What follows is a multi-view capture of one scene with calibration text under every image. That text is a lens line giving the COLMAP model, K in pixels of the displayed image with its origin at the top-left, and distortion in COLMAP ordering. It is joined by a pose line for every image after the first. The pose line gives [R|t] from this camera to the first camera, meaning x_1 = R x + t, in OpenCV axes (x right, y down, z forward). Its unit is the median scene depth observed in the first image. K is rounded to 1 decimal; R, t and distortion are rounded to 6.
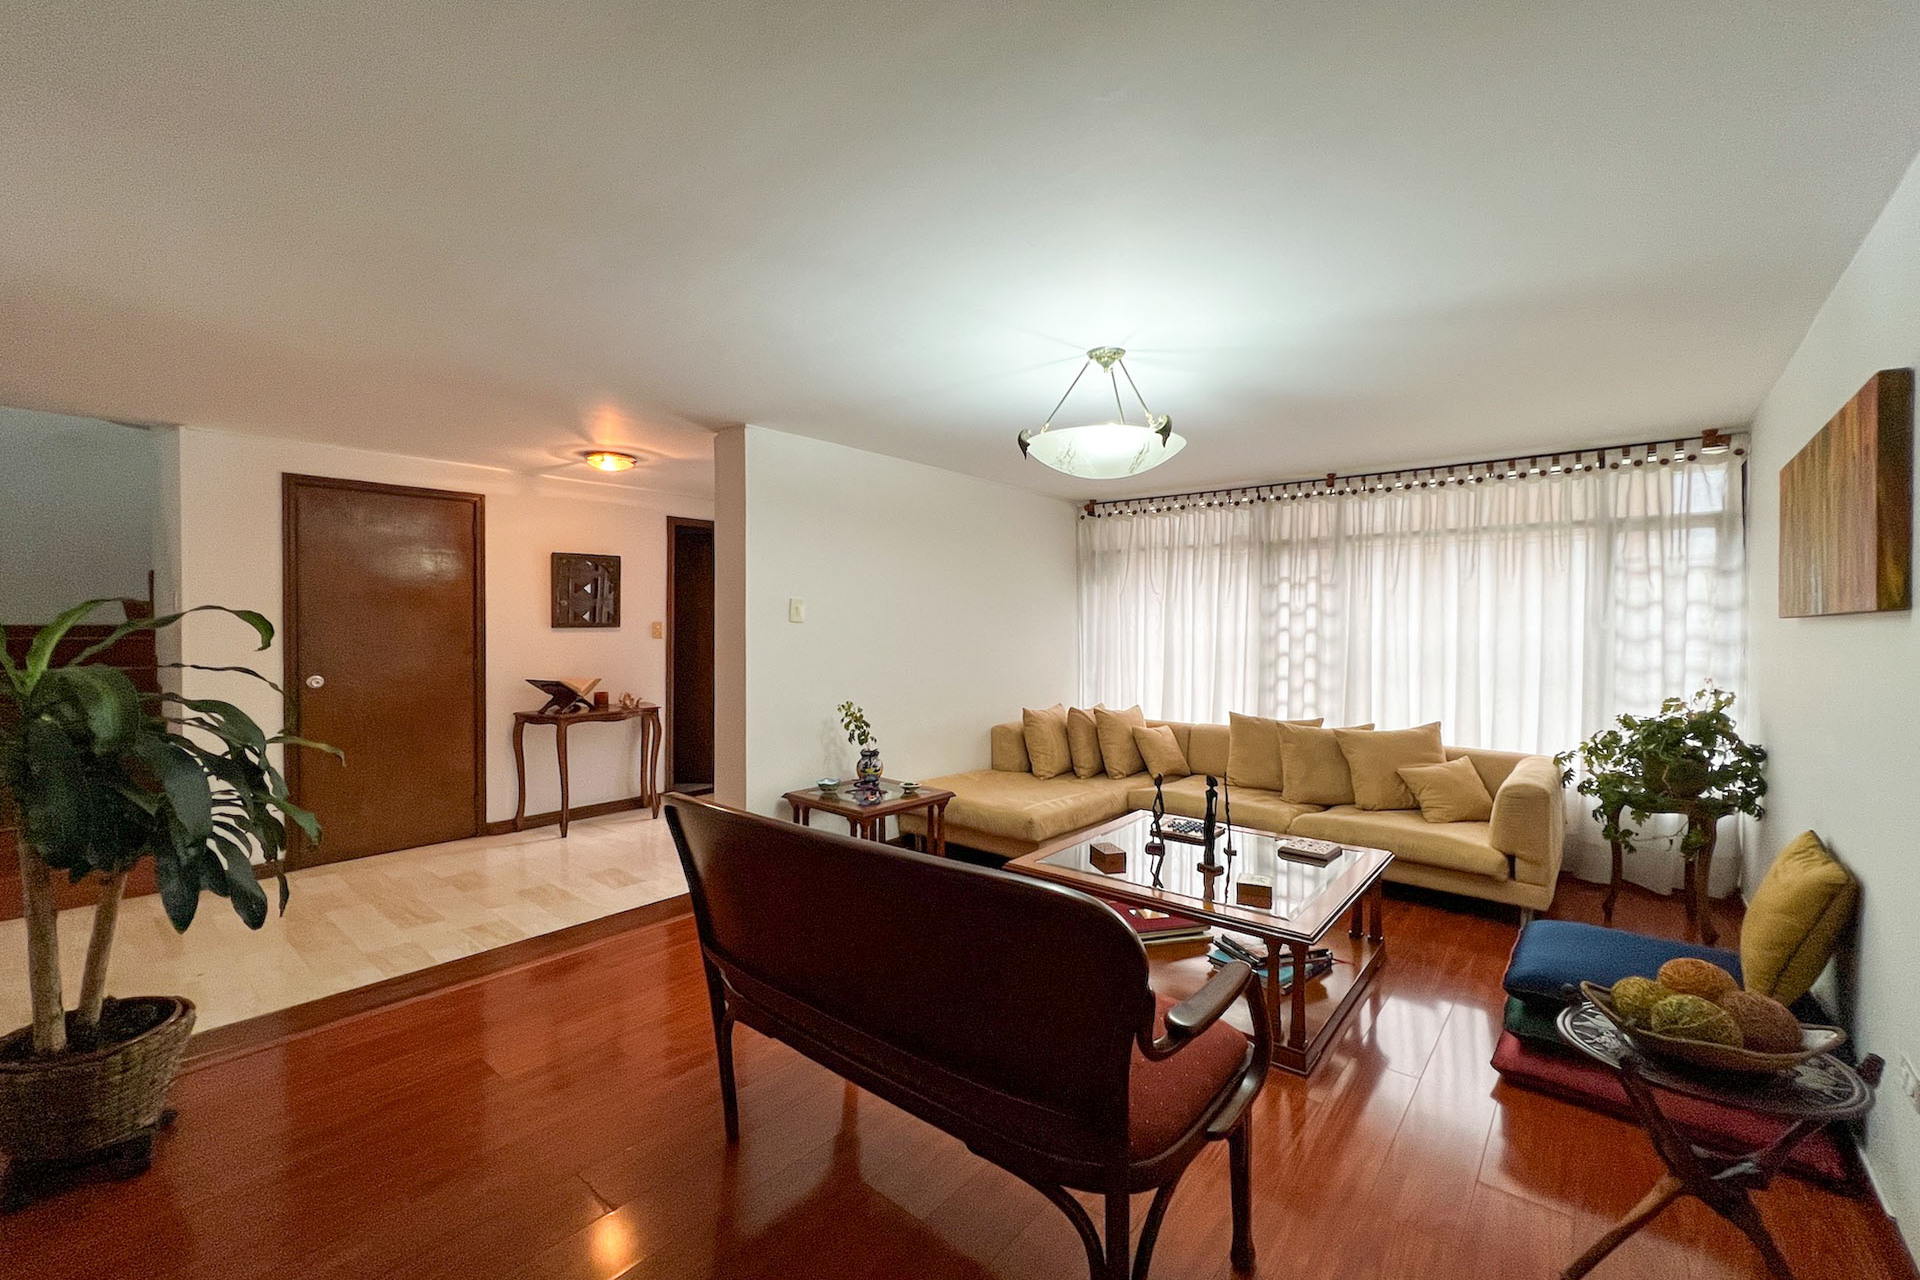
lens RADIAL K [[776.8, 0, 971.6], [0, 776.8, 629.9], [0, 0, 1]] dist [0.002290, 0.000138]
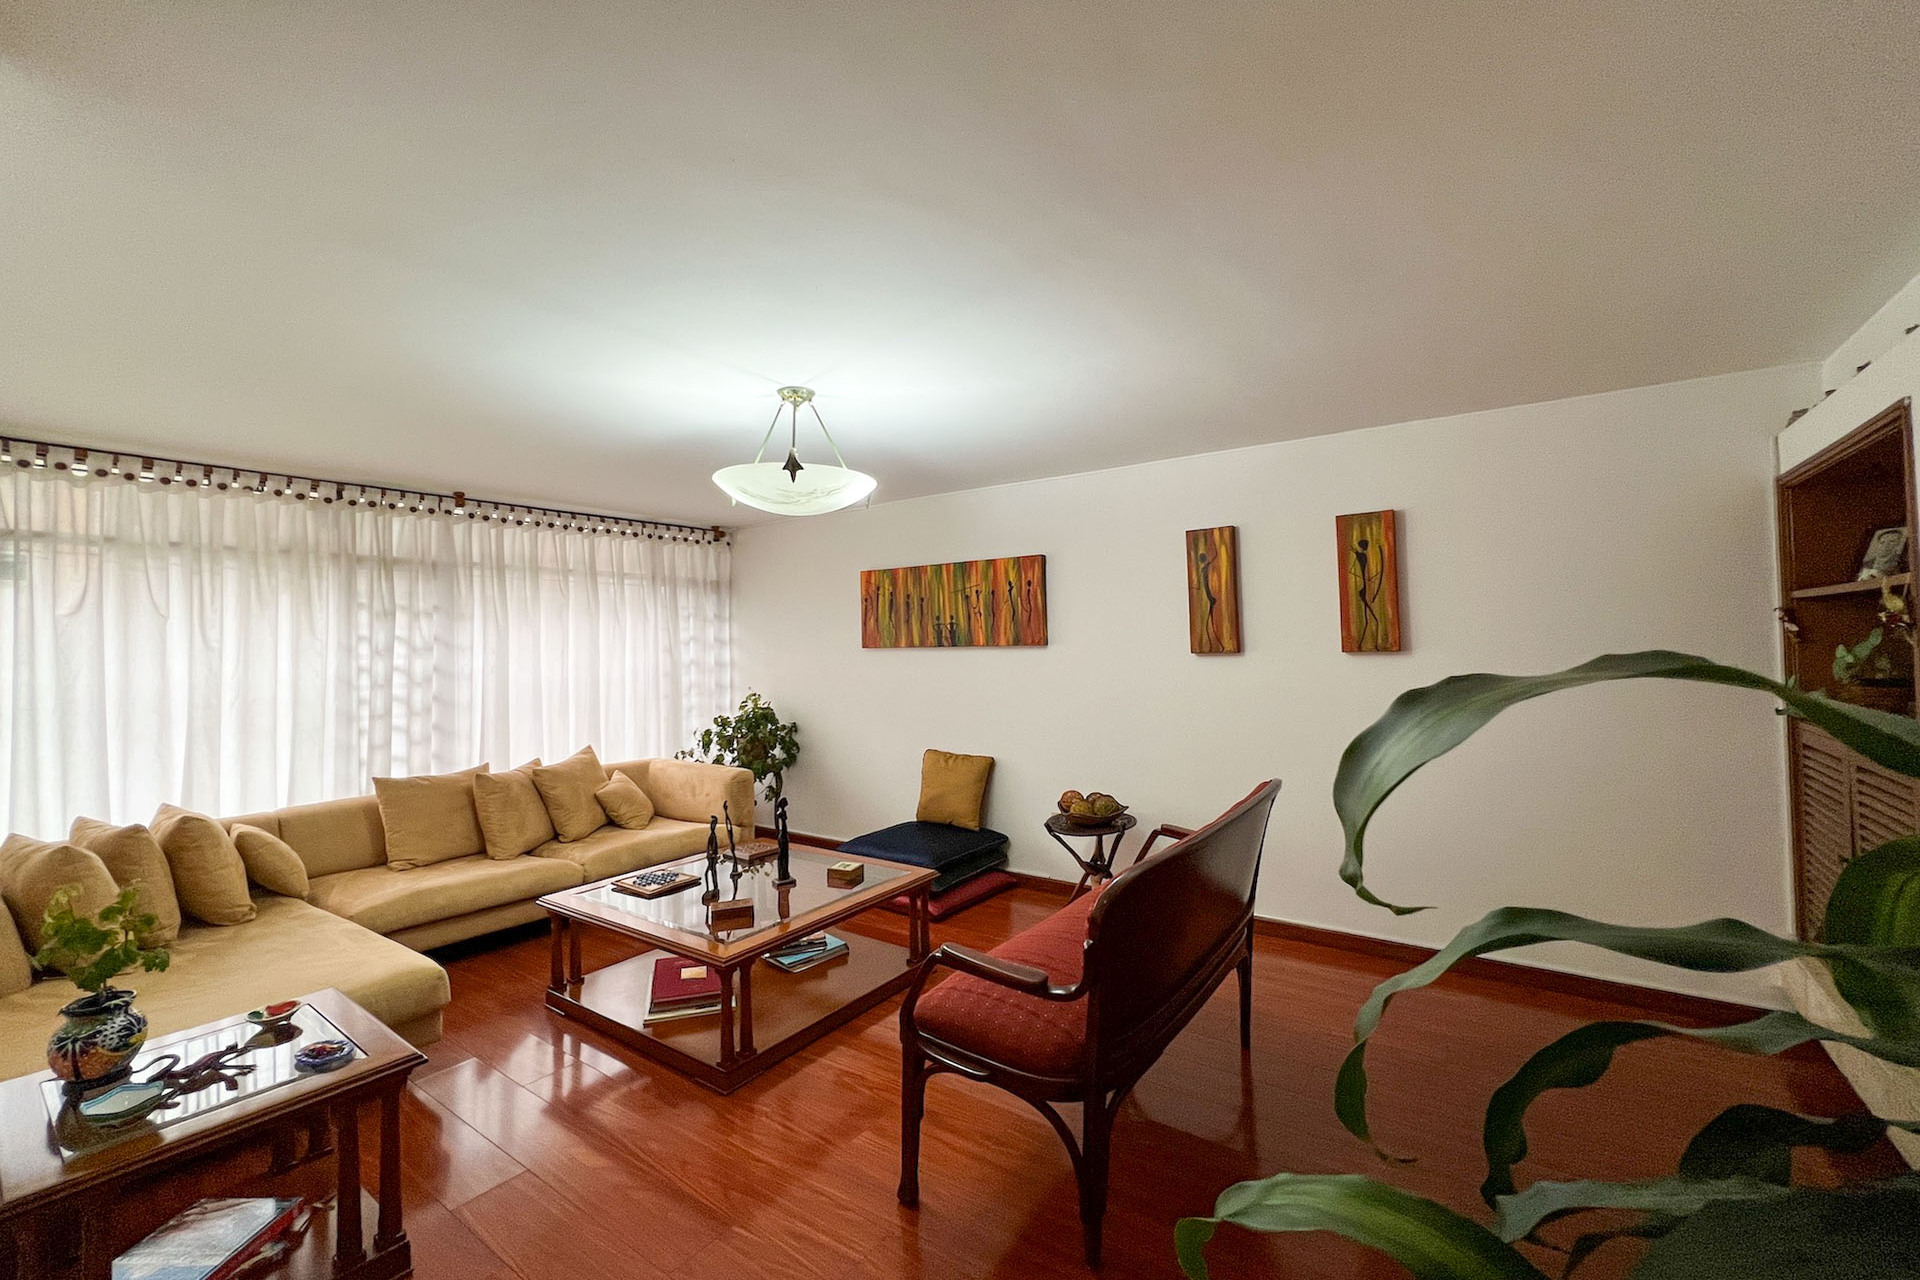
lens RADIAL K [[776.8, 0, 963.5], [0, 776.8, 643.5], [0, 0, 1]] dist [0.002290, 0.000138]
pose [[-0.073987, -0.002948, 0.997255, -0.456030], [0.022430, 0.999738, 0.004619, -0.016536], [-0.997007, 0.022710, -0.073902, 0.468635]]
